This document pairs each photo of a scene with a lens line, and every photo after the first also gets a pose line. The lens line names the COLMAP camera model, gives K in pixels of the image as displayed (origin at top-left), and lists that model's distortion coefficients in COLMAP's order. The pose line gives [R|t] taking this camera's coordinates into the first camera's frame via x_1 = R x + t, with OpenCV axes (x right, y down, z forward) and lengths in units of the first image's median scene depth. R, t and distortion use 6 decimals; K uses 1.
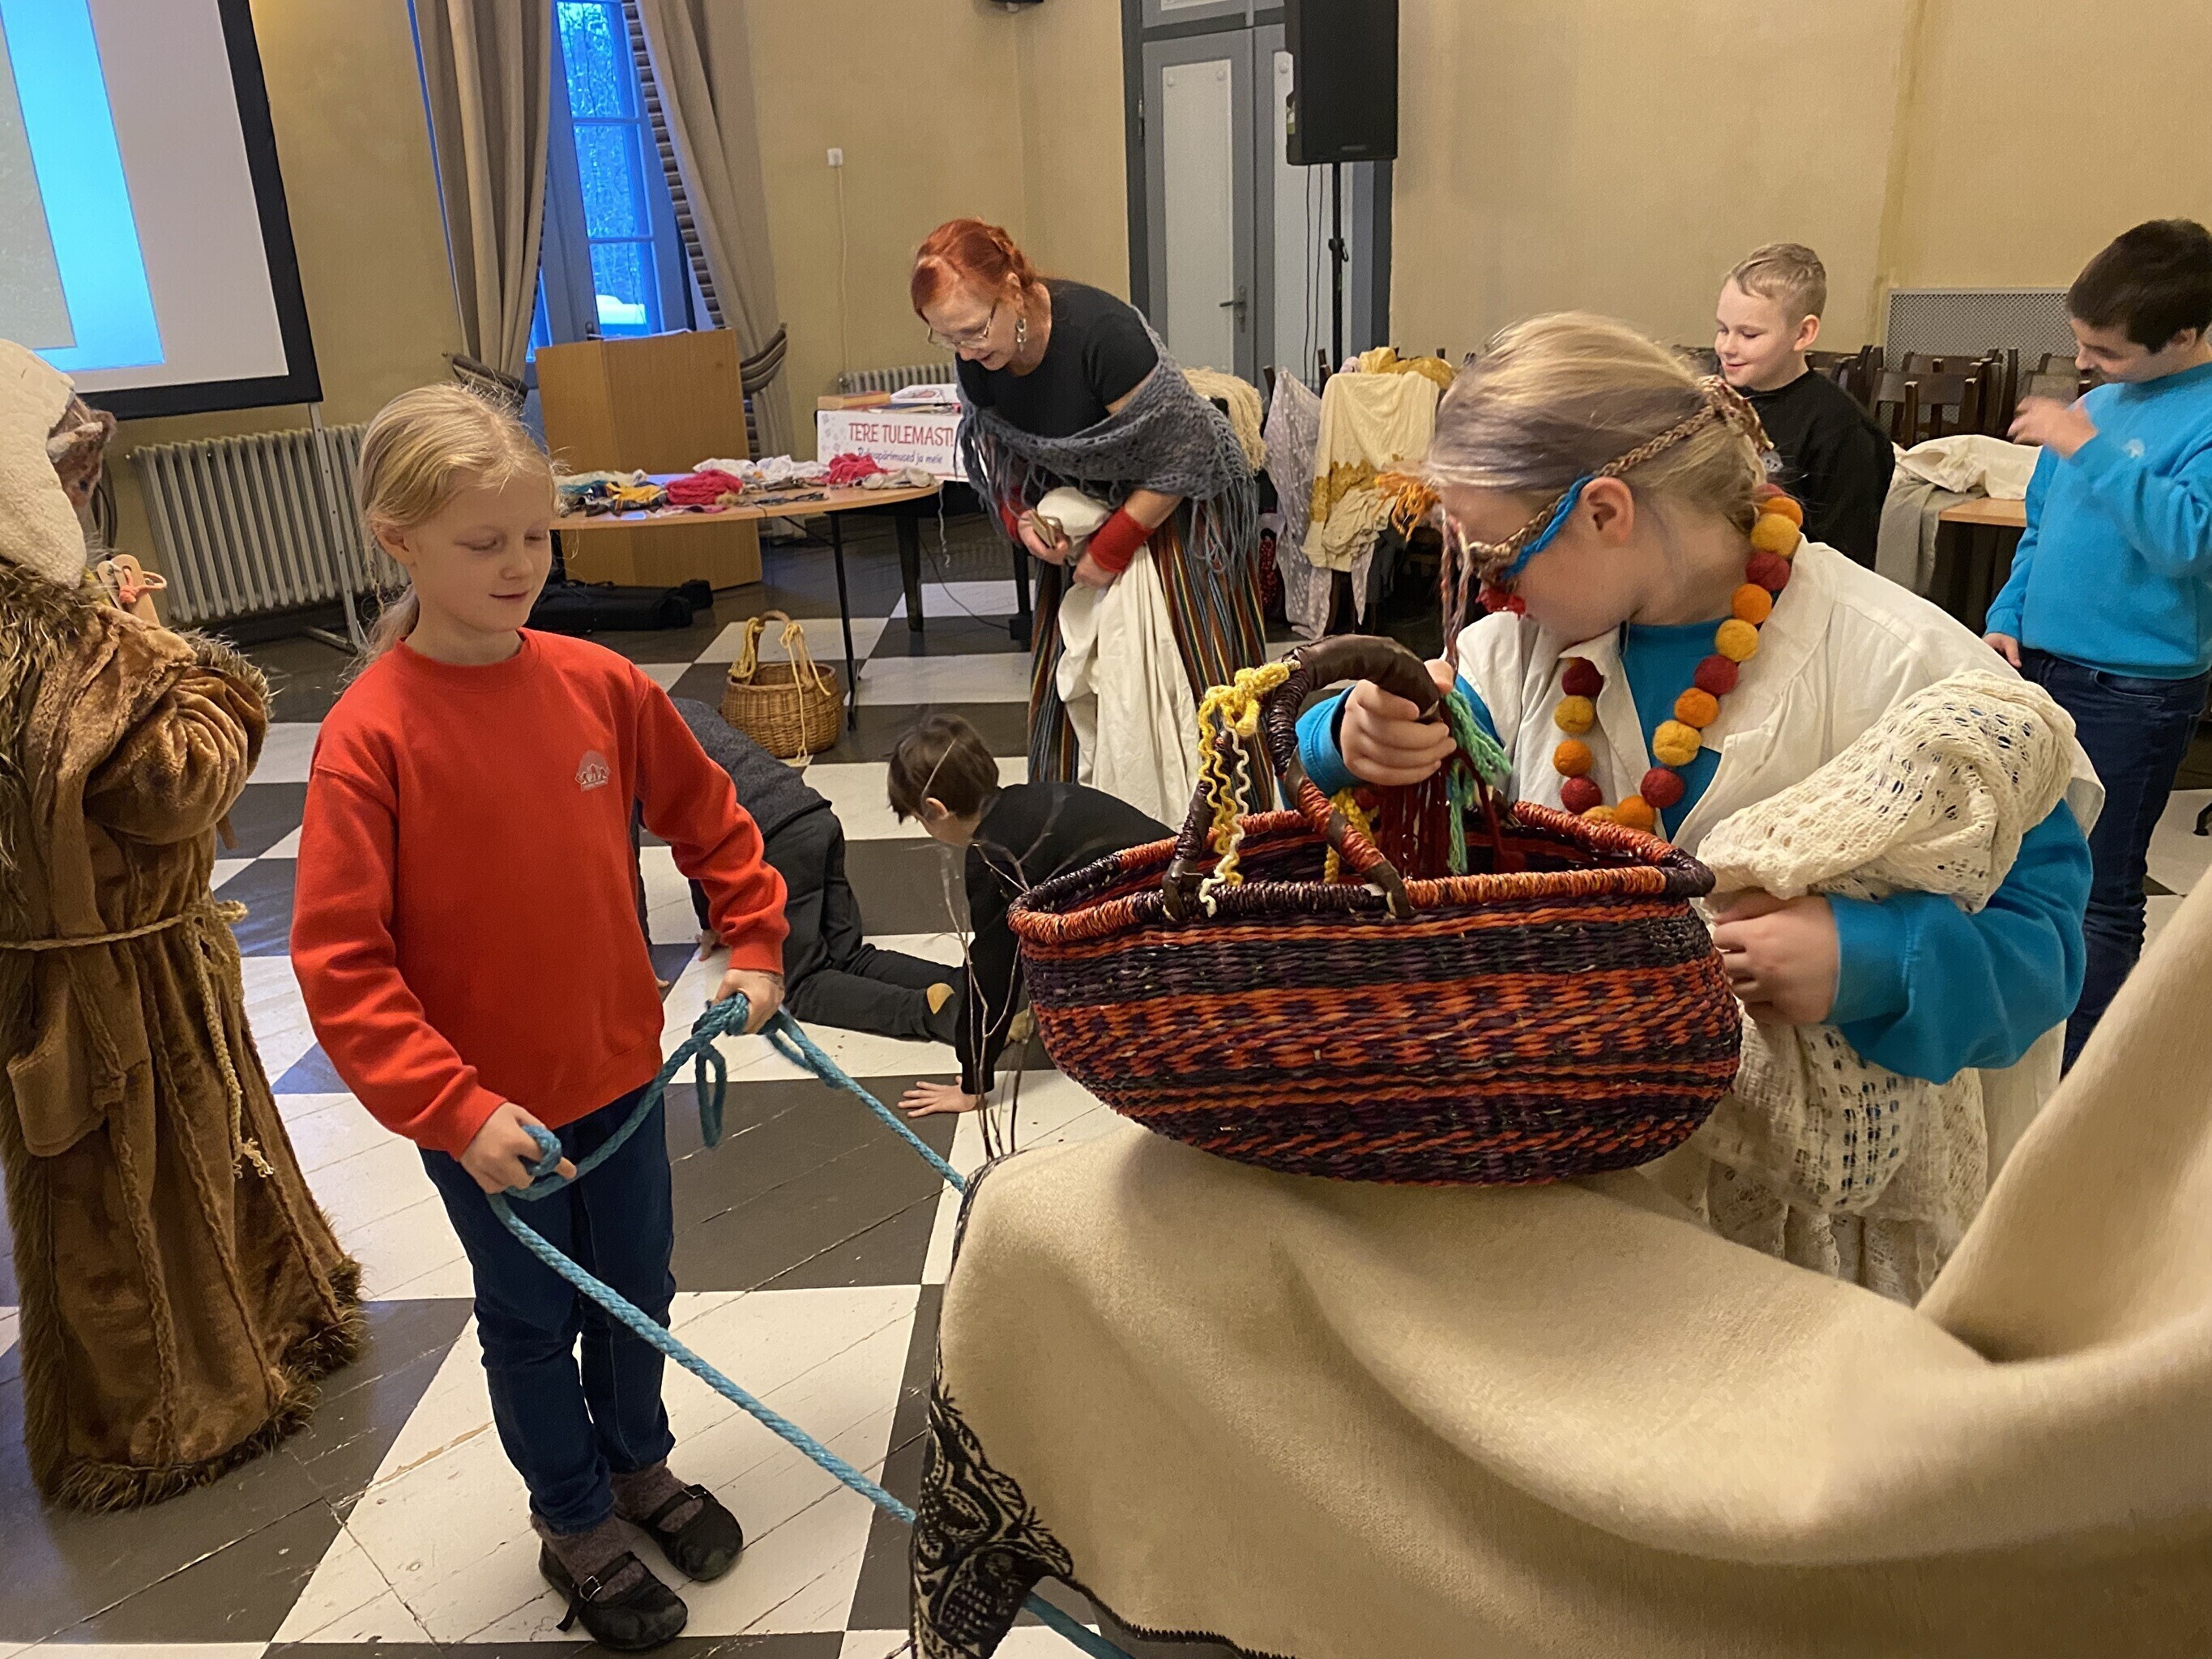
lens RADIAL K [[1681.0, 0, 1106.0], [0, 1681.0, 829.5], [0, 0, 1]] dist [0.006240, -0.005169]
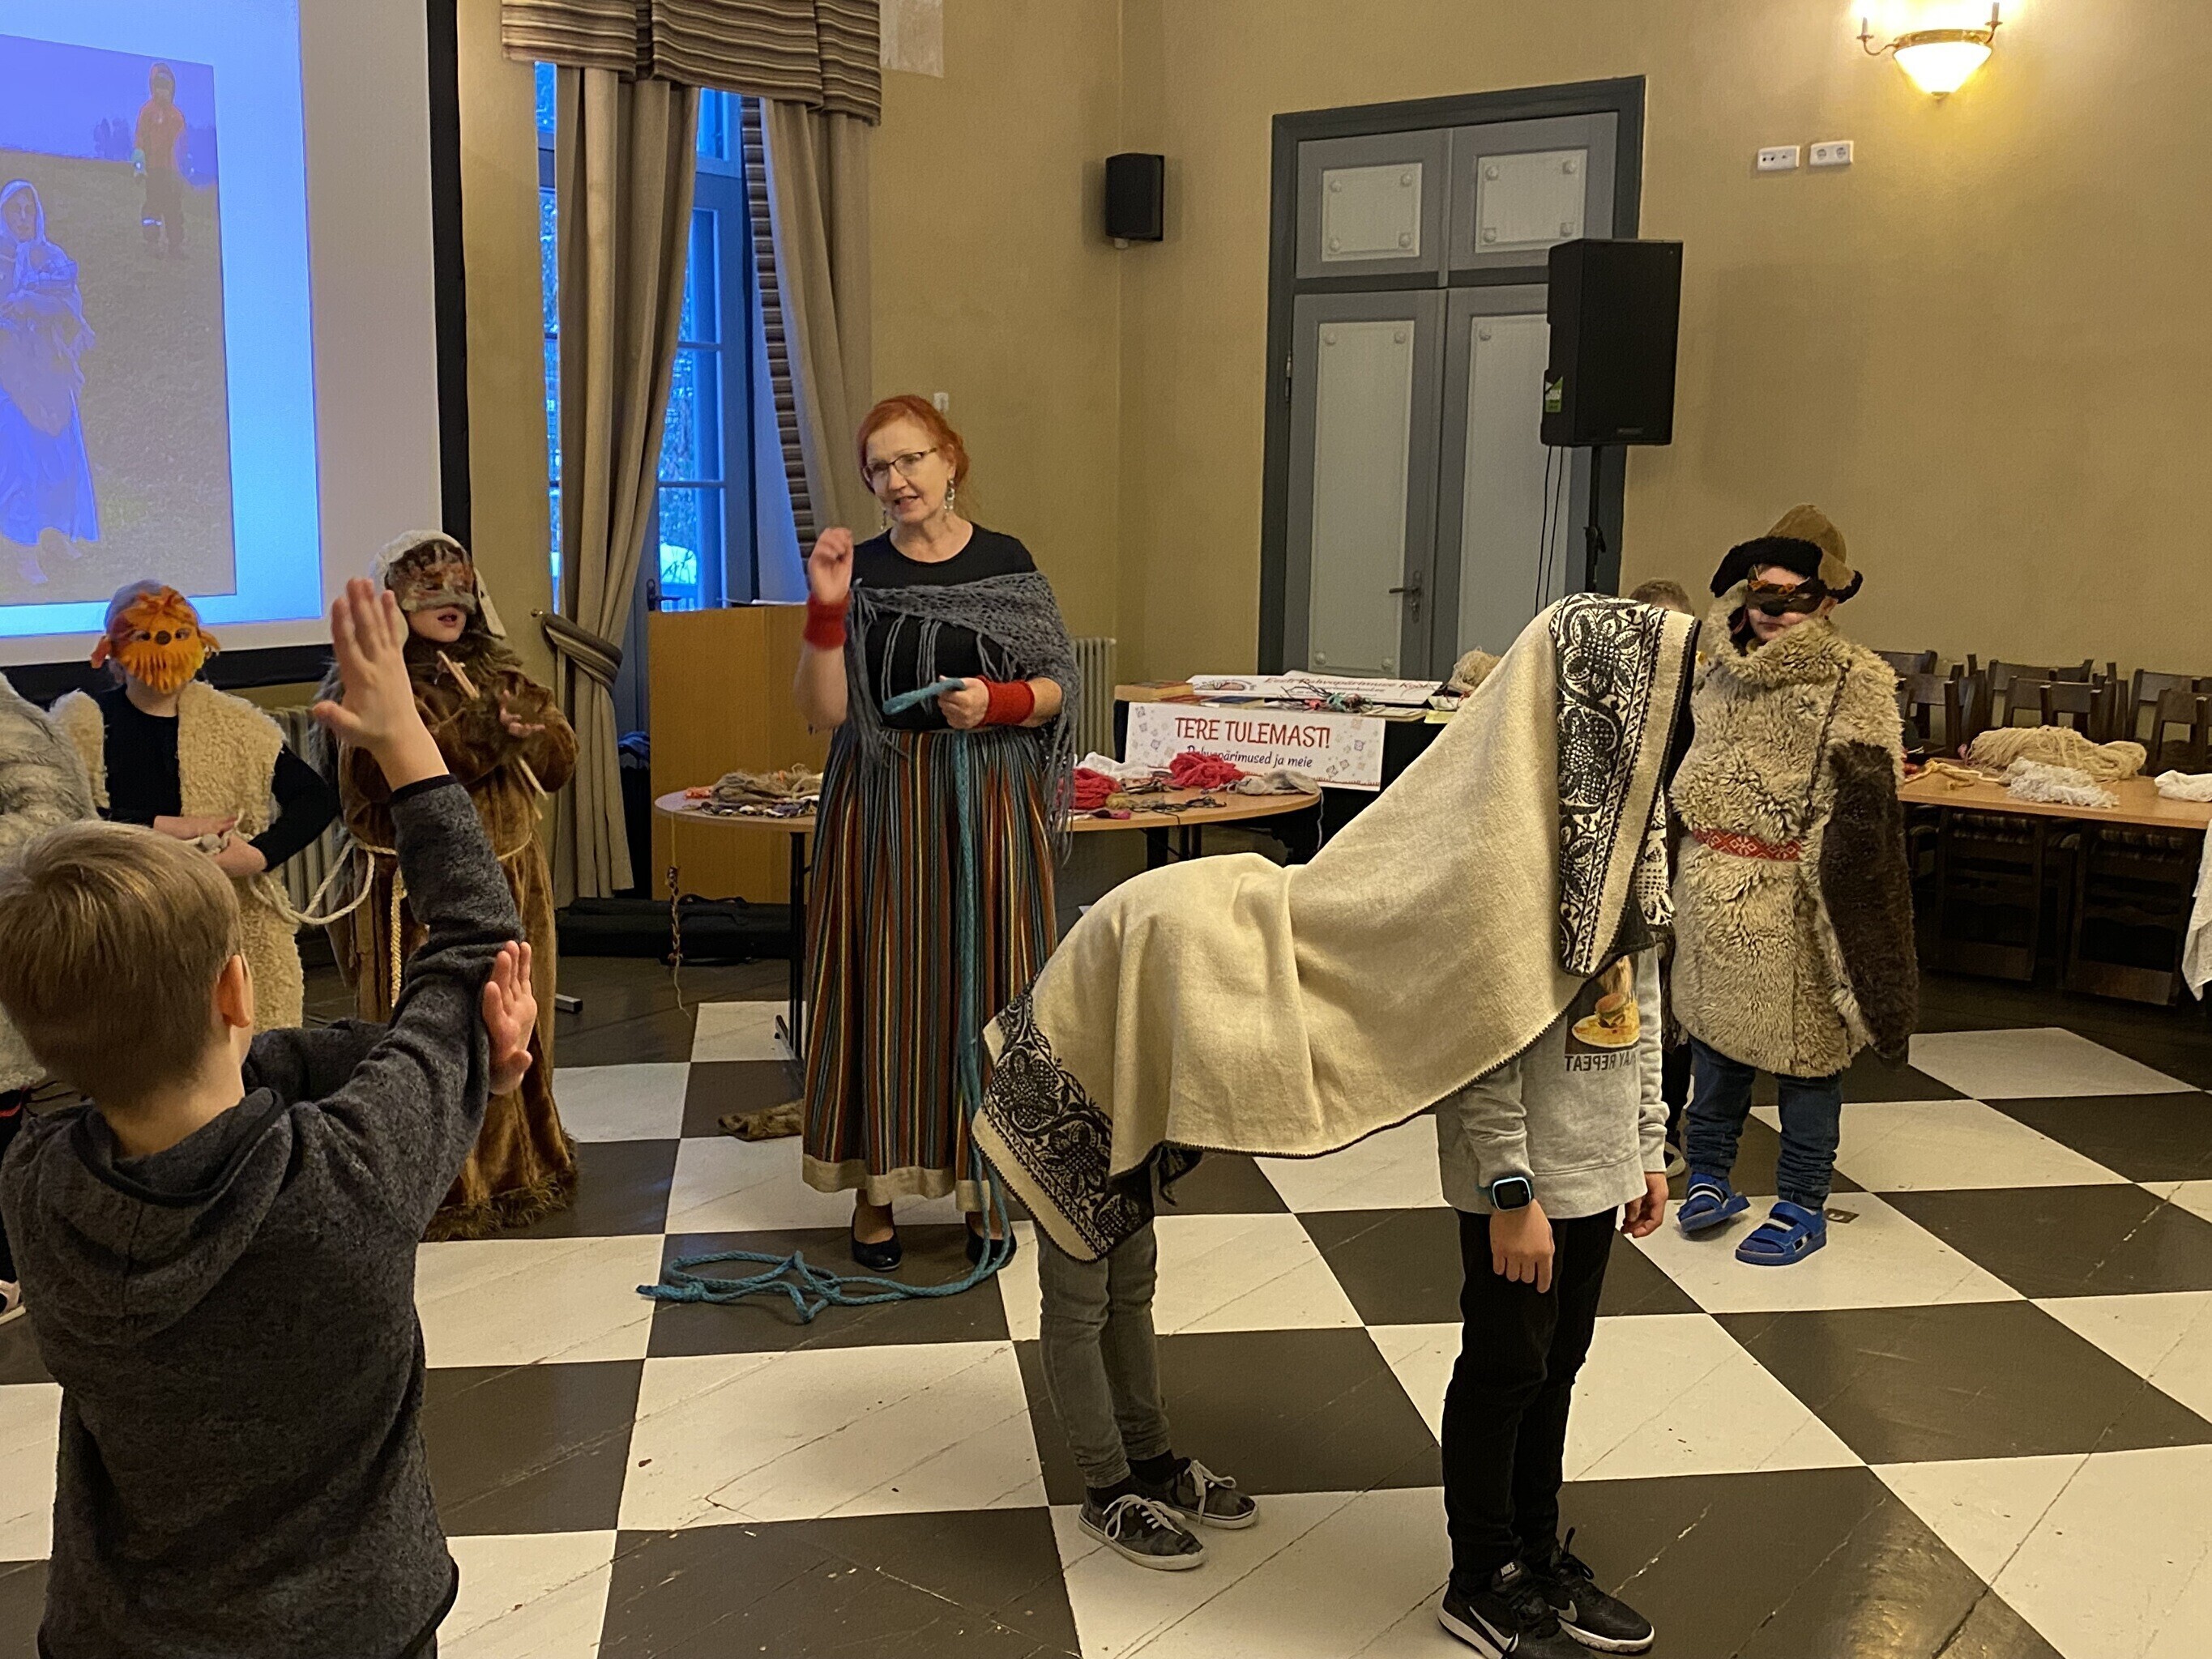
lens RADIAL K [[2227.6, 0, 1096.3], [0, 2227.6, 863.4], [0, 0, 1]] dist [0.003989, -0.014395]
pose [[0.989874, 0.024730, 0.139779, -0.282558], [-0.000646, 0.985482, -0.169777, 0.017556], [-0.141948, 0.167968, 0.975519, -0.062688]]
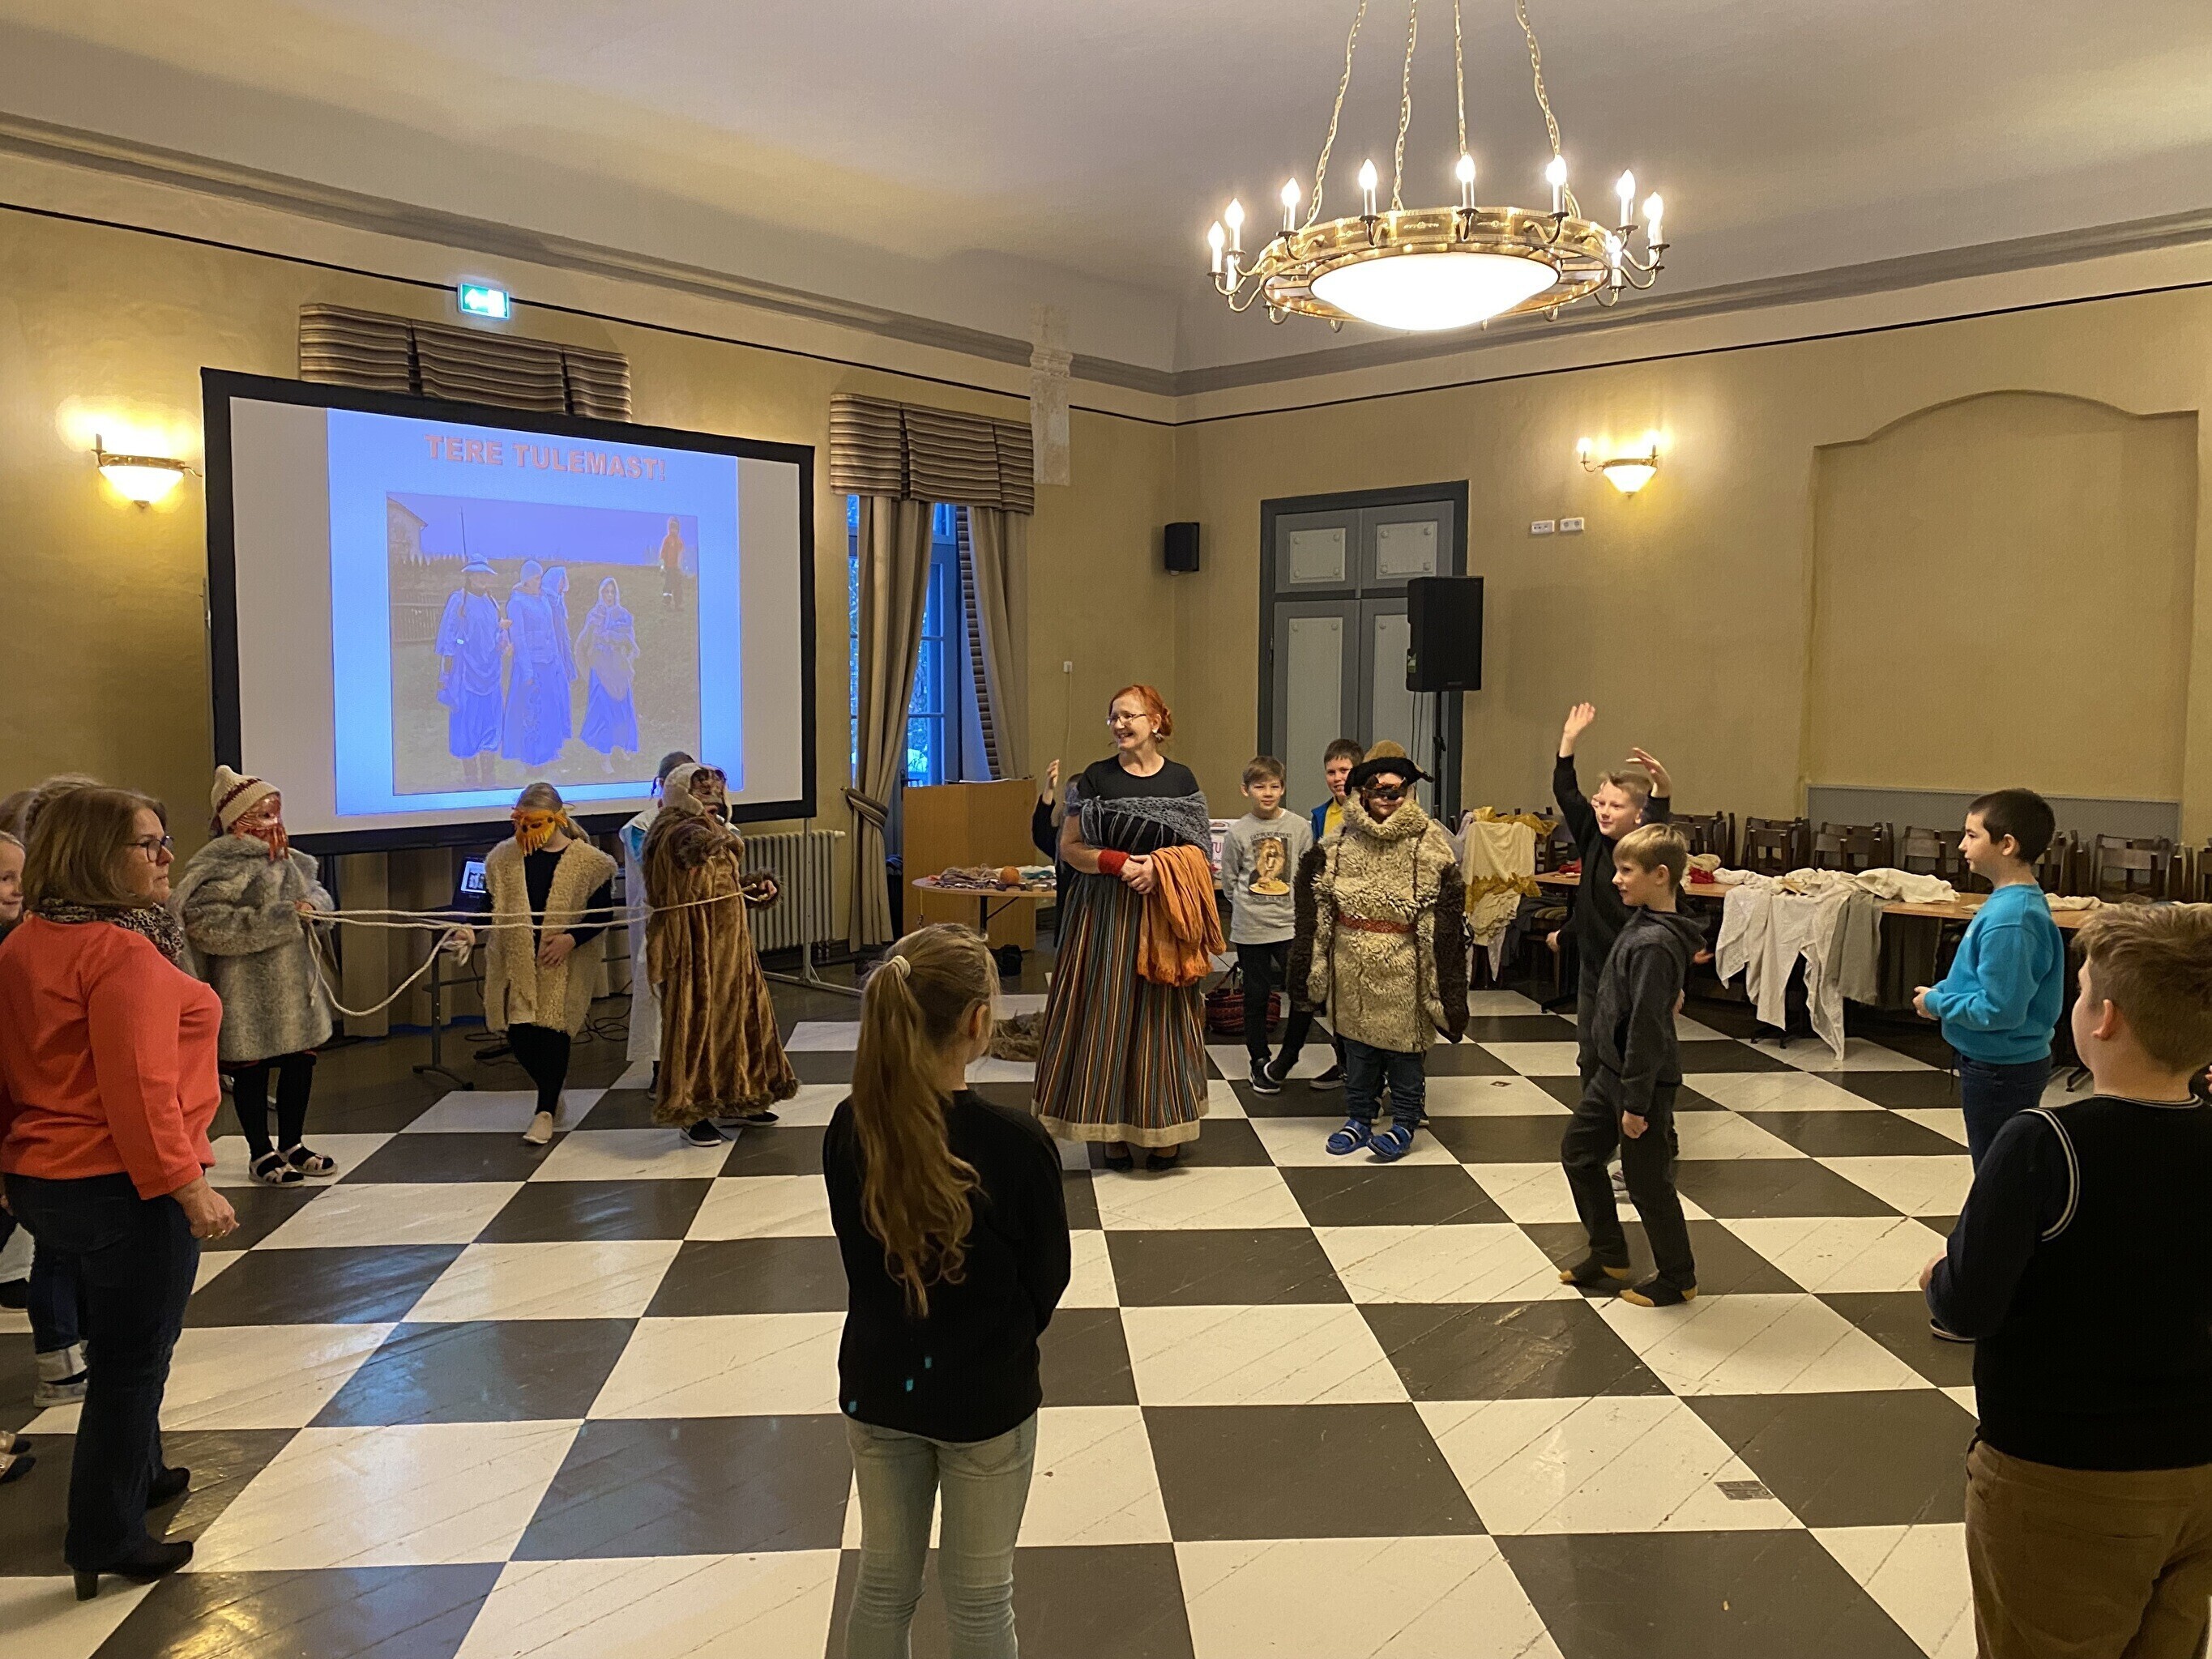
lens RADIAL K [[1618.5, 0, 1054.9], [0, 1618.5, 861.8], [0, 0, 1]] dist [-0.001992, -0.007288]
pose [[0.998239, 0.034294, 0.048397, -0.283133], [-0.021943, 0.971545, -0.235837, 0.114357], [-0.055108, 0.234360, 0.970587, -0.384718]]
